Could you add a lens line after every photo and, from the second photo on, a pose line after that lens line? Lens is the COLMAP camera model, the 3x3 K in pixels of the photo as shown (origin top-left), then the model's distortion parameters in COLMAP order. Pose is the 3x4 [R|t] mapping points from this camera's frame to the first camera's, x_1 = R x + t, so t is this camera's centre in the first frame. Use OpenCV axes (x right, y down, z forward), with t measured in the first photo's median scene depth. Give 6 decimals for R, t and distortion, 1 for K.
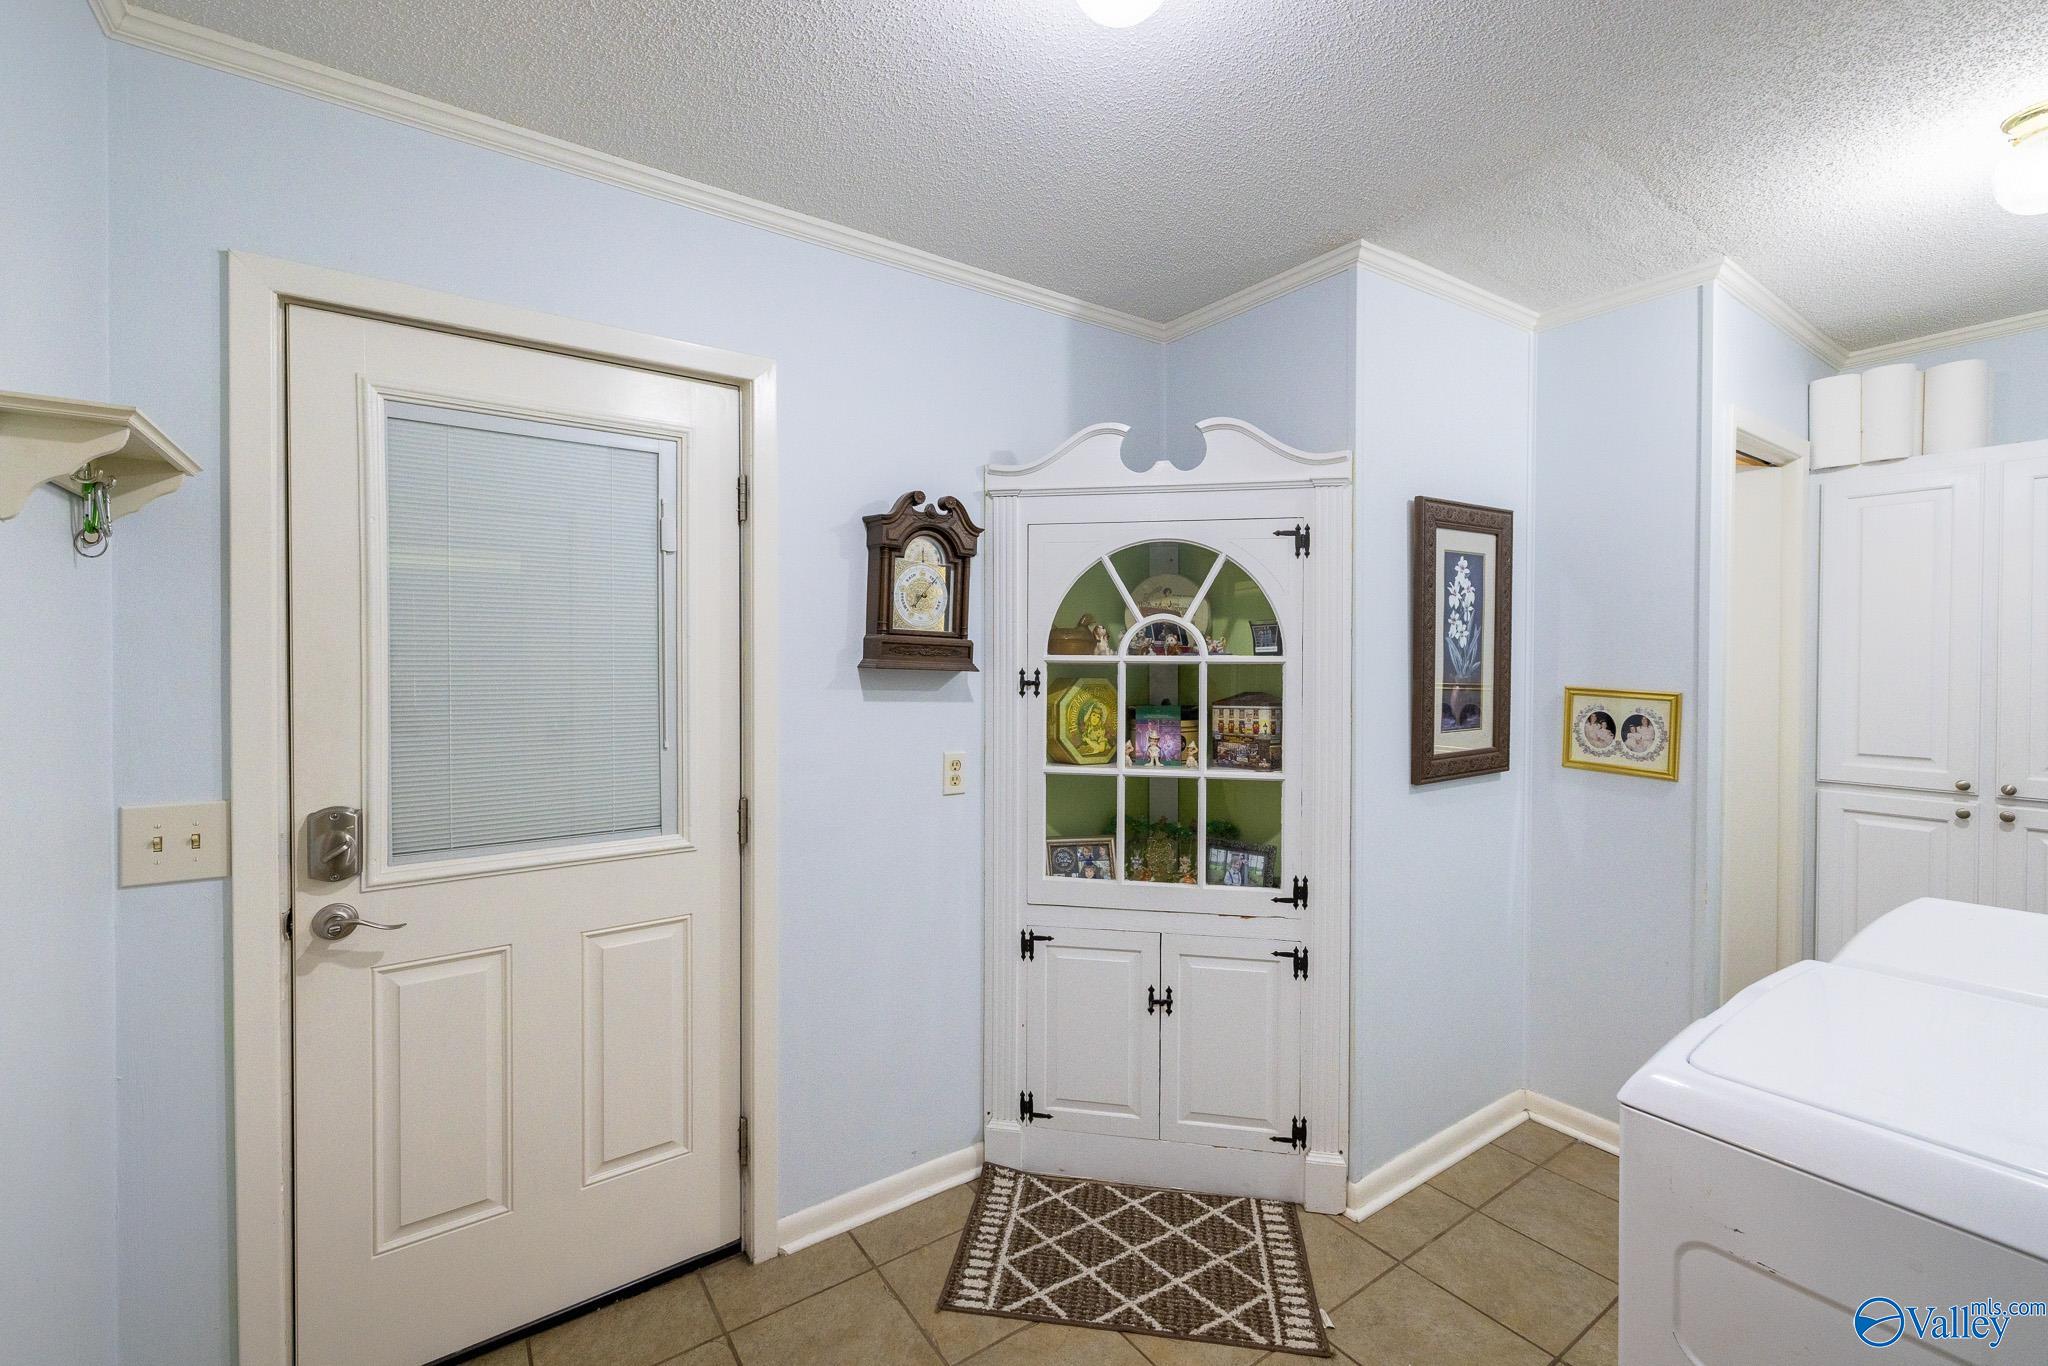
lens RADIAL K [[856.4, 0, 1037.9], [0, 856.4, 675.4], [0, 0, 1]] dist [0.001313, 0.000516]
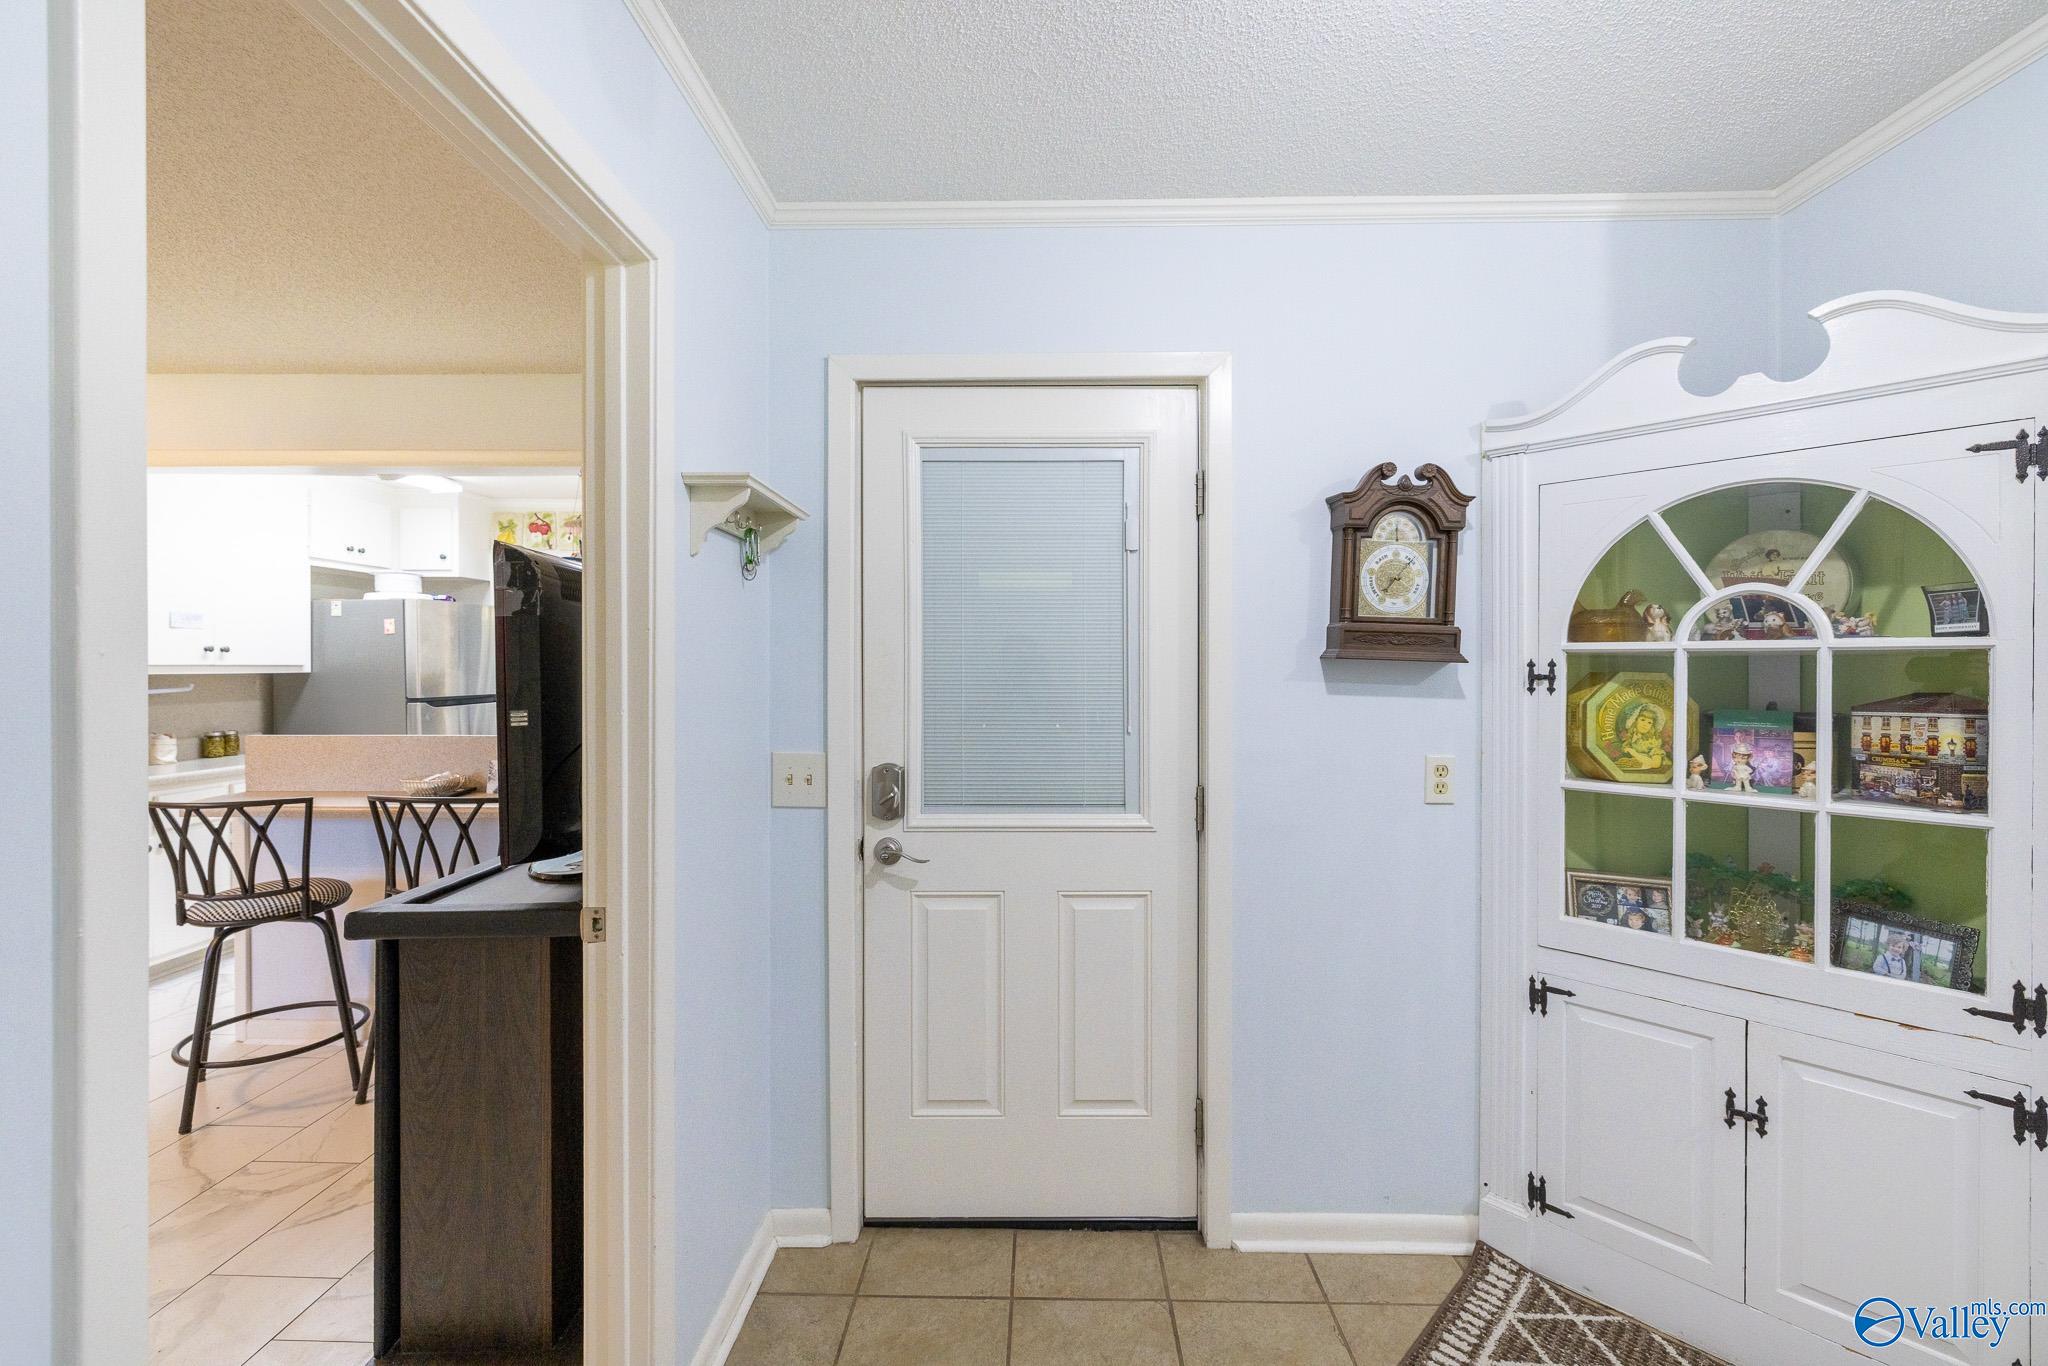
lens RADIAL K [[856.4, 0, 1029.9], [0, 856.4, 675.4], [0, 0, 1]] dist [0.001313, 0.000516]
pose [[0.805998, 0.003439, -0.591908, 0.087822], [-0.007739, 0.999959, -0.004729, 0.015758], [0.591867, 0.008392, 0.805992, 0.048646]]
